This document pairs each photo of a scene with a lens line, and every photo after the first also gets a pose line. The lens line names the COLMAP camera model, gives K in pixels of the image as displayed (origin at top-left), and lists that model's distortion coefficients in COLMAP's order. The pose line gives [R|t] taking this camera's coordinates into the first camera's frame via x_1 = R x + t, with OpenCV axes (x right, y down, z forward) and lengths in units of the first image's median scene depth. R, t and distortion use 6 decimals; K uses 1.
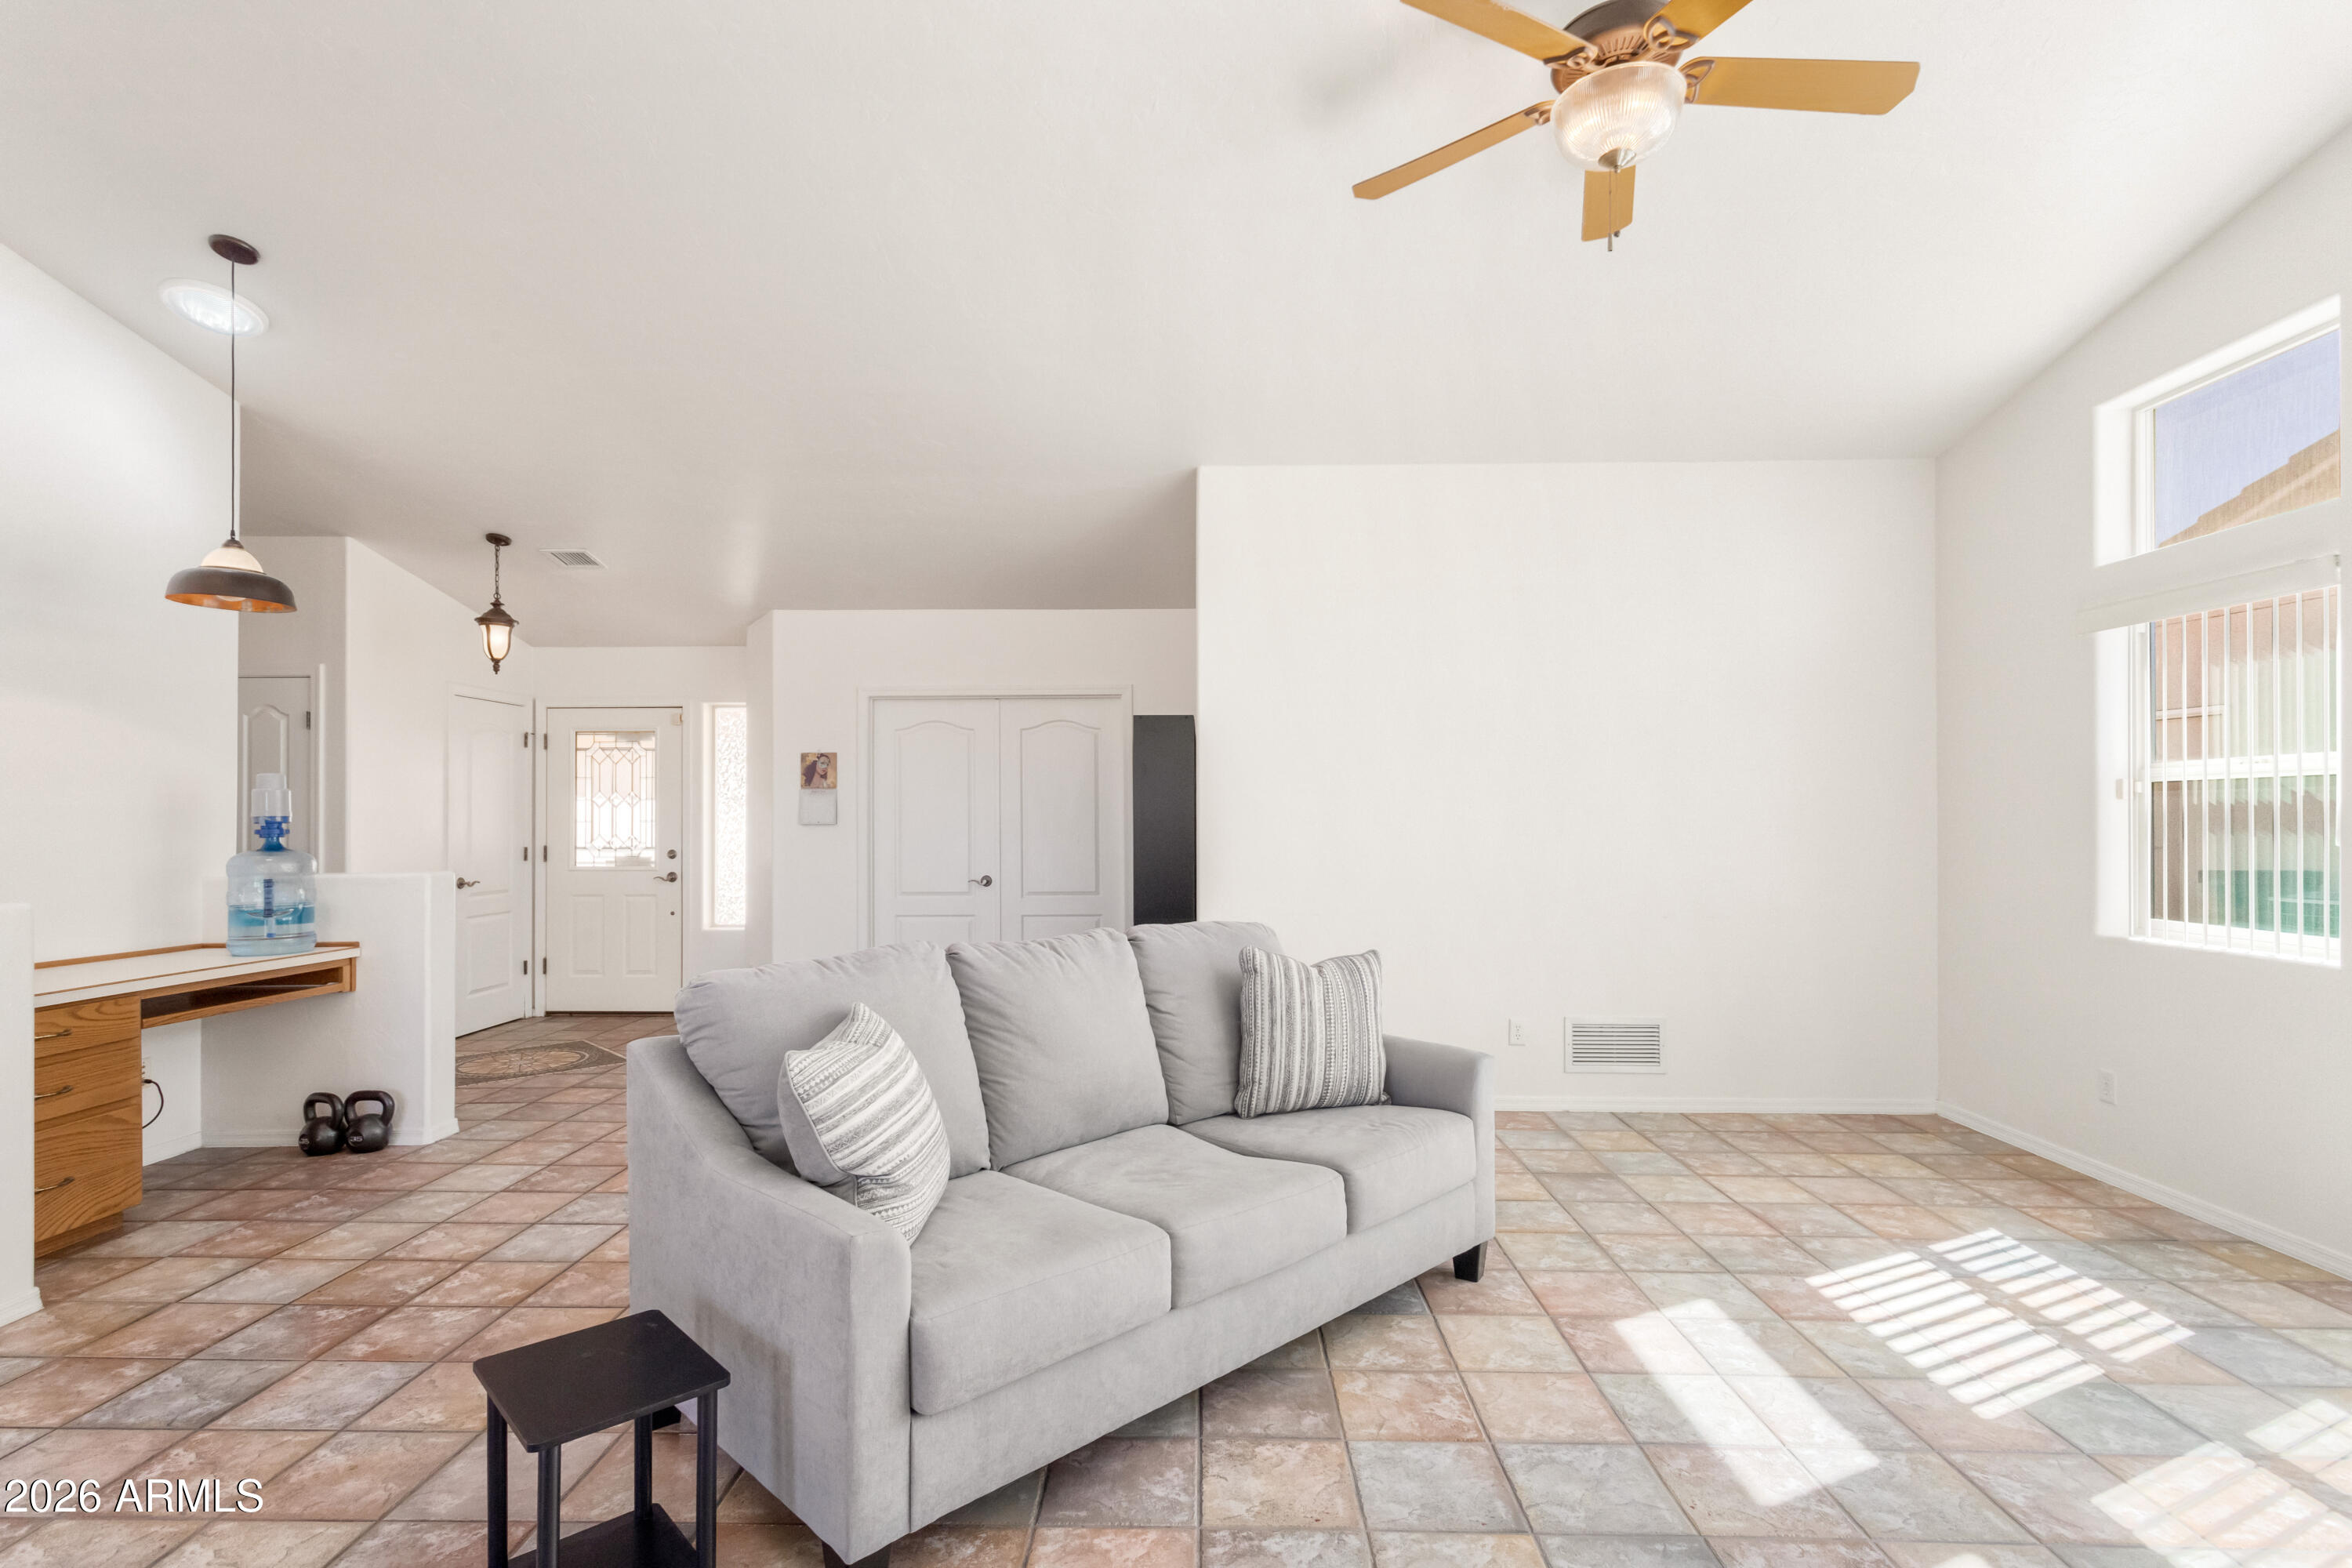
lens RADIAL K [[1141.3, 0, 1166.1], [0, 1141.3, 823.8], [0, 0, 1]] dist [0.003492, 0.000725]
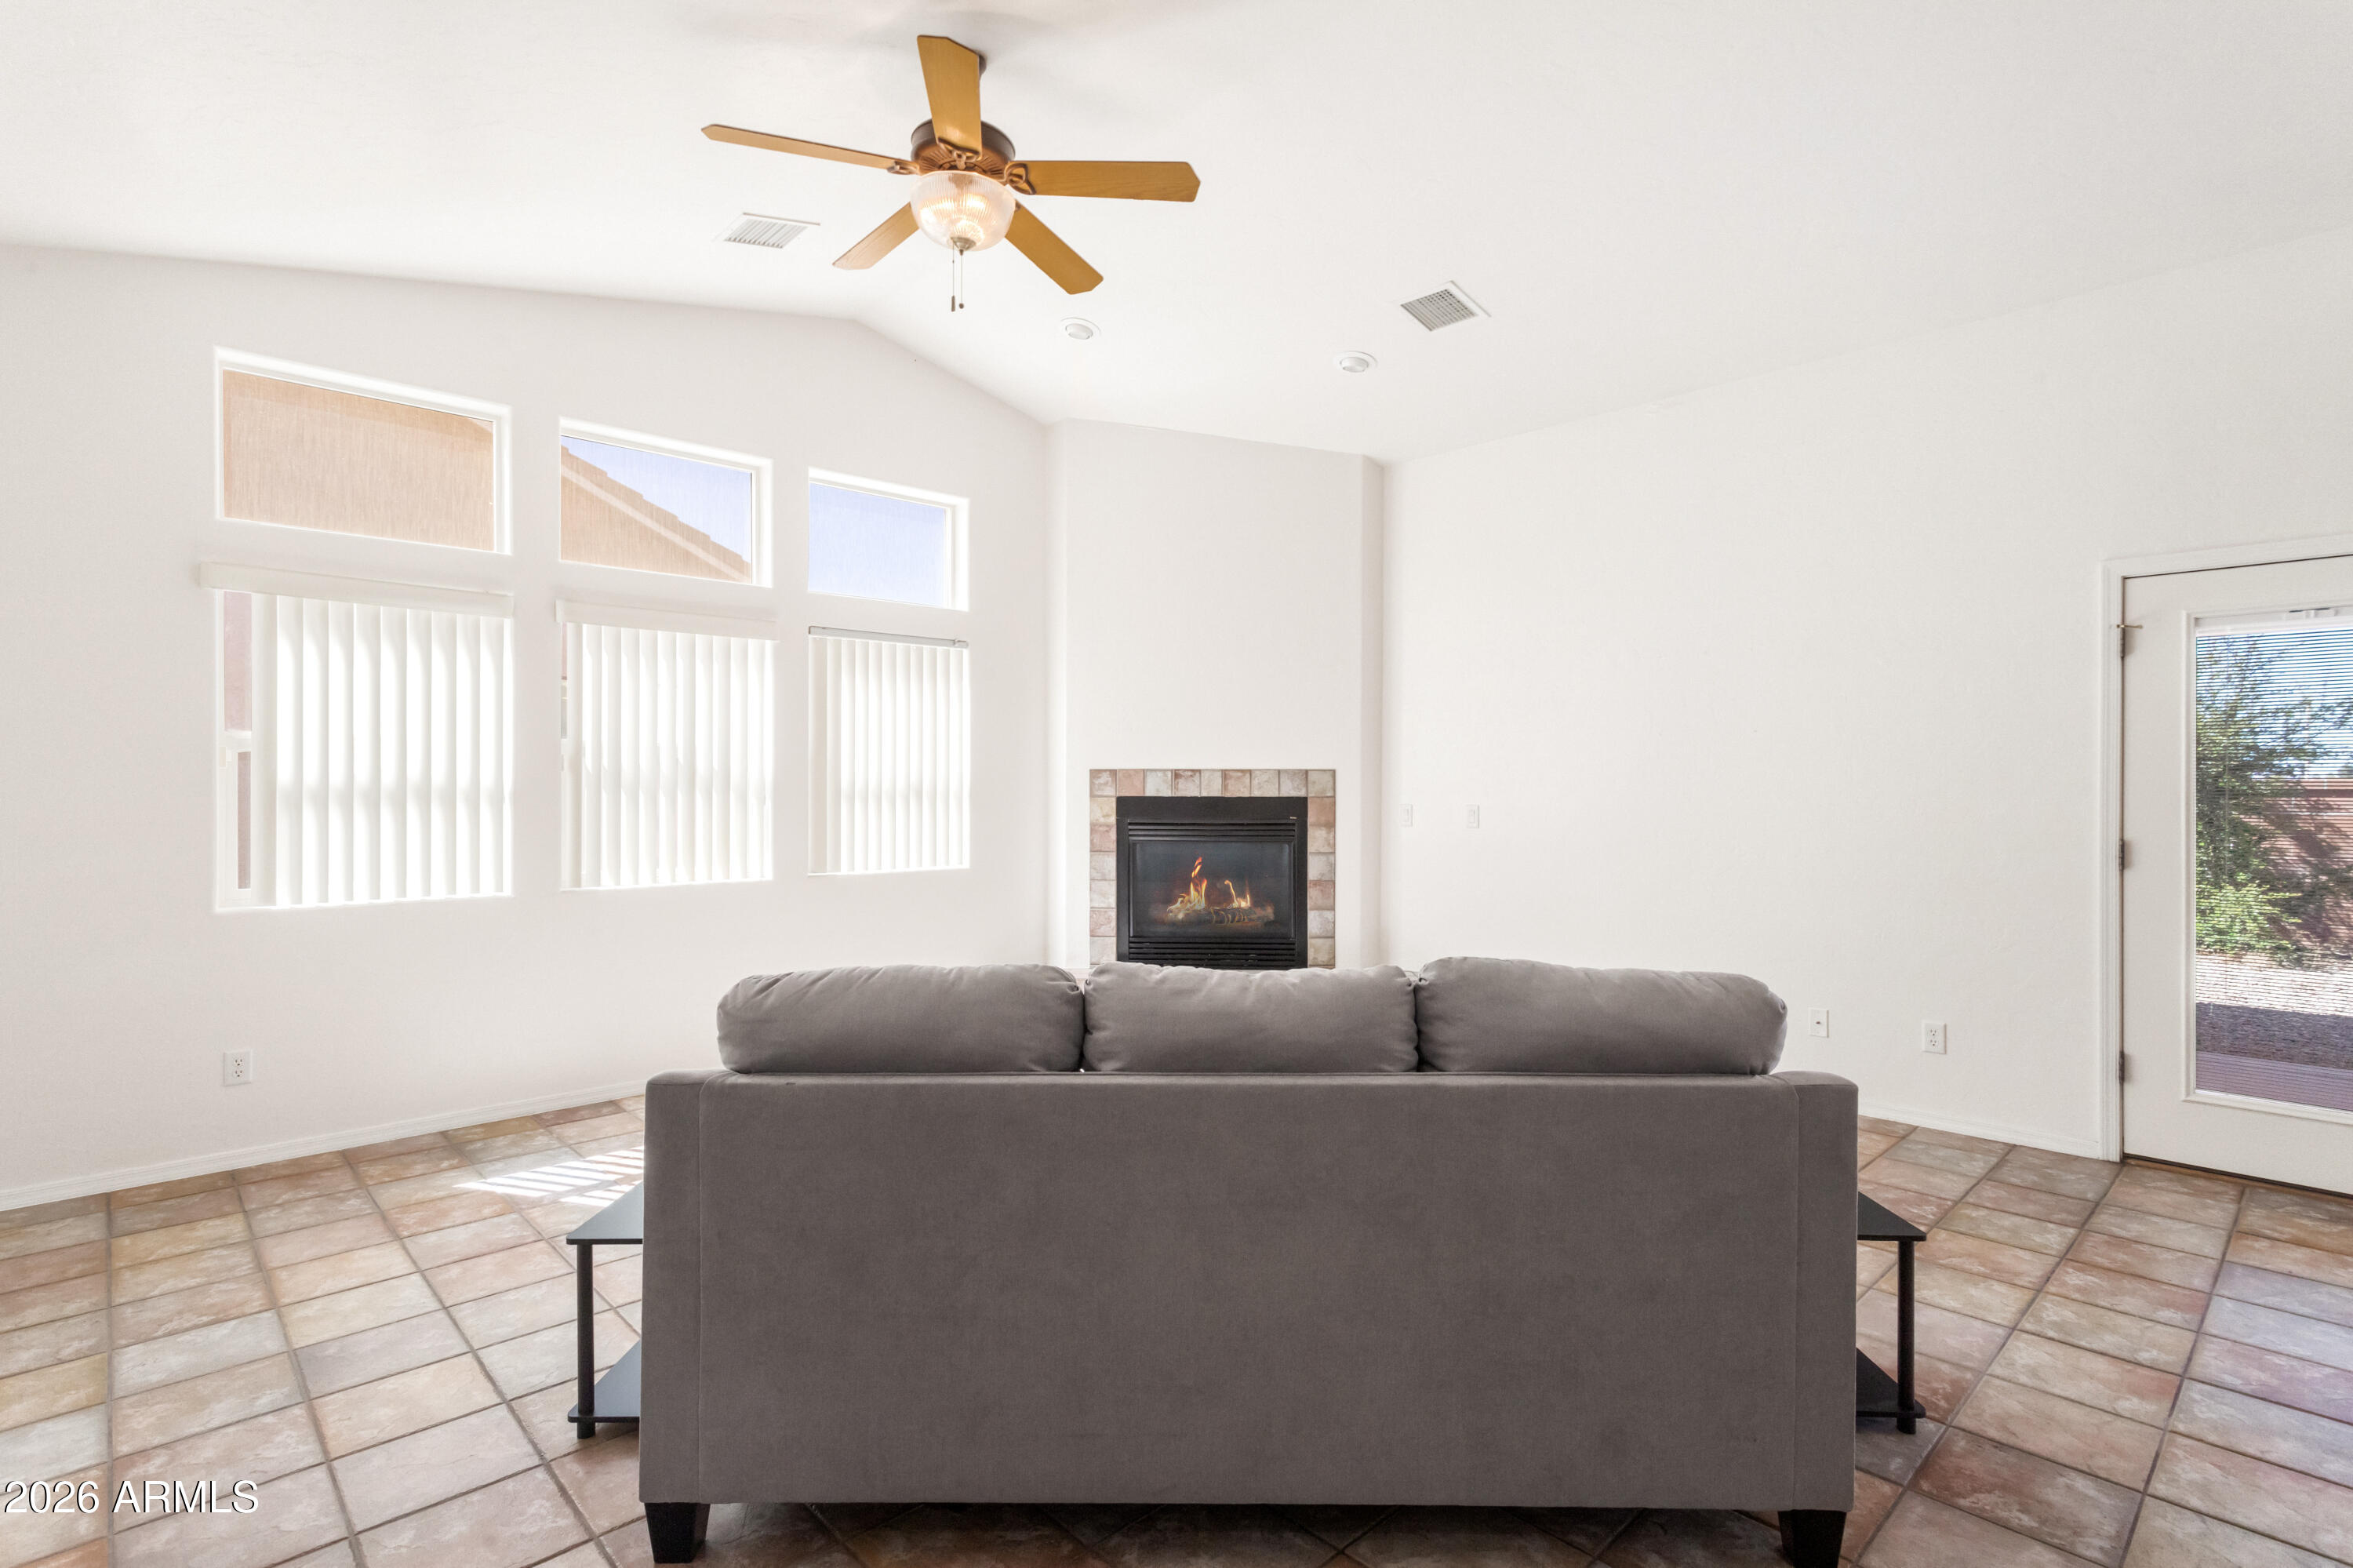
lens RADIAL K [[1125.6, 0, 1176.5], [0, 1125.6, 784.0], [0, 0, 1]] dist [0.000690, -0.000540]
pose [[-0.708716, 0.001770, 0.705492, -0.448003], [0.007576, 0.999958, 0.005101, -0.011020], [-0.705453, 0.008960, -0.708700, 1.217380]]
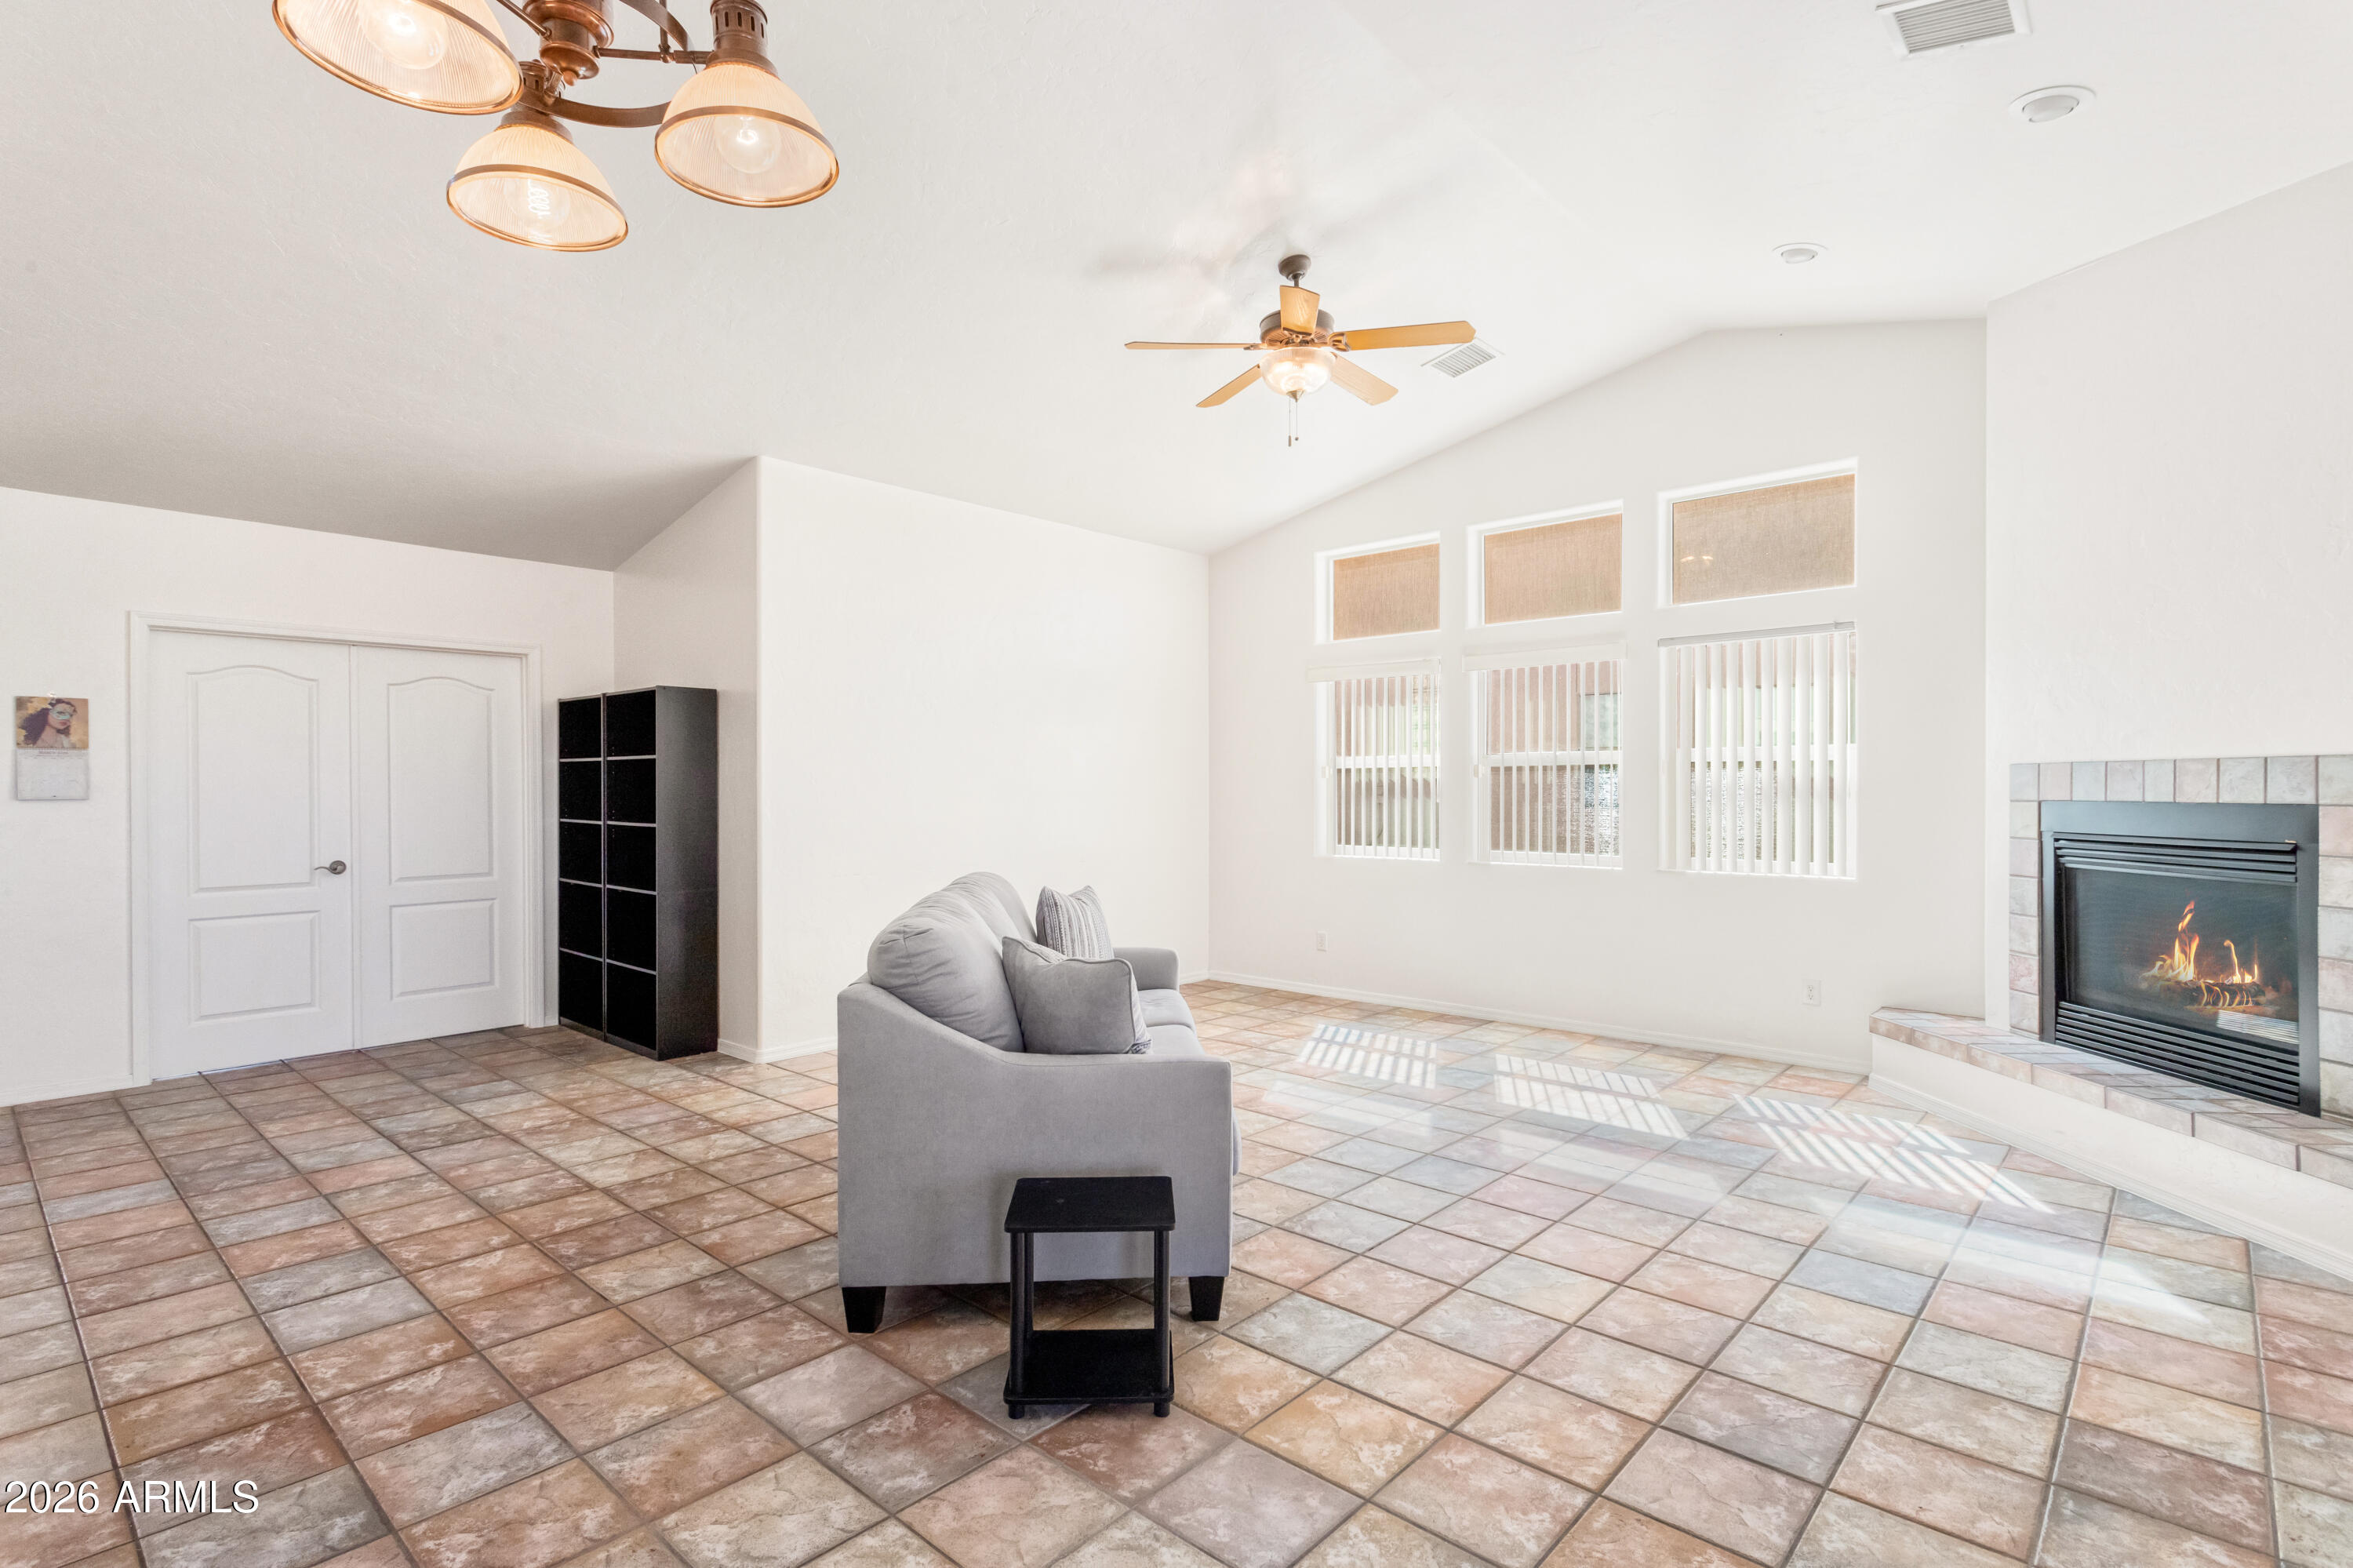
lens RADIAL K [[1148.5, 0, 1173.0], [0, 1148.5, 793.5], [0, 0, 1]] dist [0.003052, 0.000296]
pose [[0.651956, -0.002192, 0.758254, -0.721314], [0.005825, 0.999981, -0.002118, 0.004508], [-0.758235, 0.005798, 0.651956, 0.026338]]
